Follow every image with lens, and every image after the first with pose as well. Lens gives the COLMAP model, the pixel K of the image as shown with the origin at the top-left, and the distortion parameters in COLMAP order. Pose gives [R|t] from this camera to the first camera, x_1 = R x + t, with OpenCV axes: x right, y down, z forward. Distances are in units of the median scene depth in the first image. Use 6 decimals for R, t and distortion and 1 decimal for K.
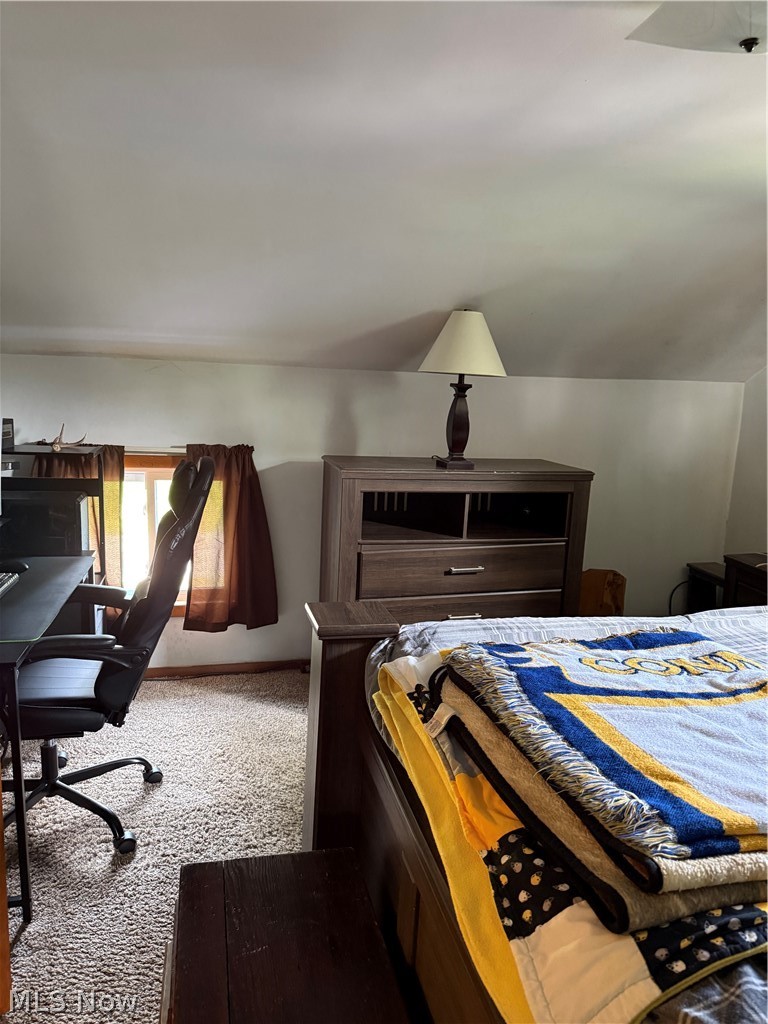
lens RADIAL K [[739.8, 0, 383.1], [0, 739.8, 492.3], [0, 0, 1]] dist [0.105633, -0.316608]
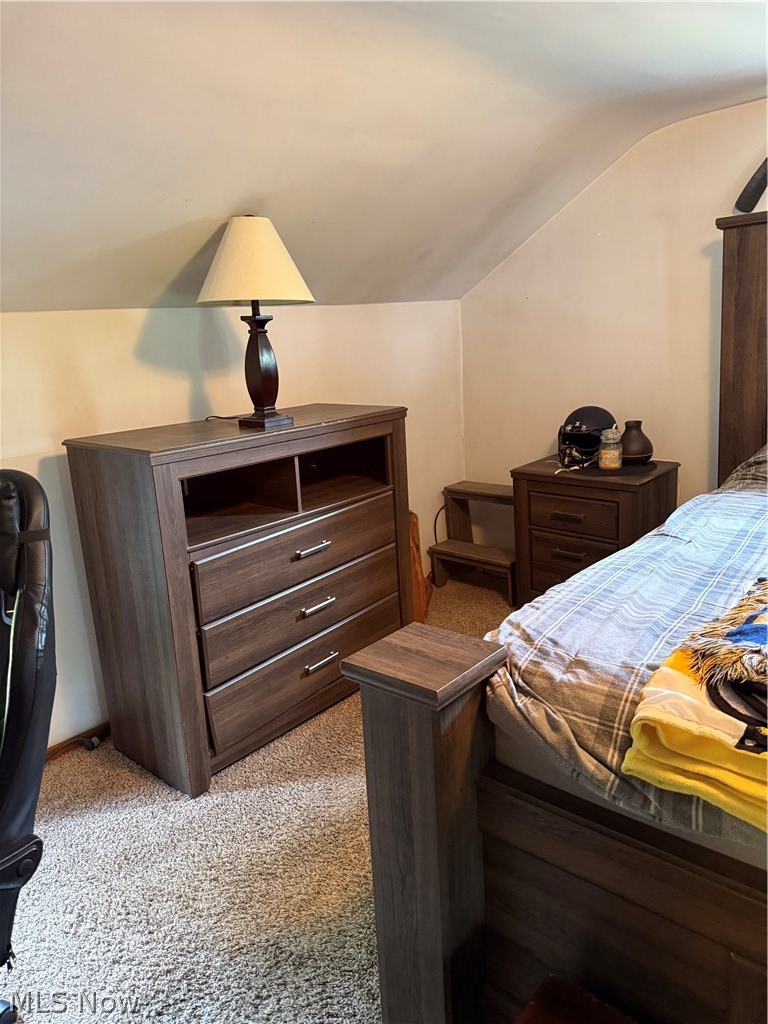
lens RADIAL K [[717.9, 0, 400.3], [0, 717.9, 510.6], [0, 0, 1]] dist [0.047042, -0.076031]
pose [[0.791223, -0.225457, 0.568451, -0.247610], [0.168431, 0.973948, 0.151846, -0.039402], [-0.587876, -0.024400, 0.808583, 0.311010]]
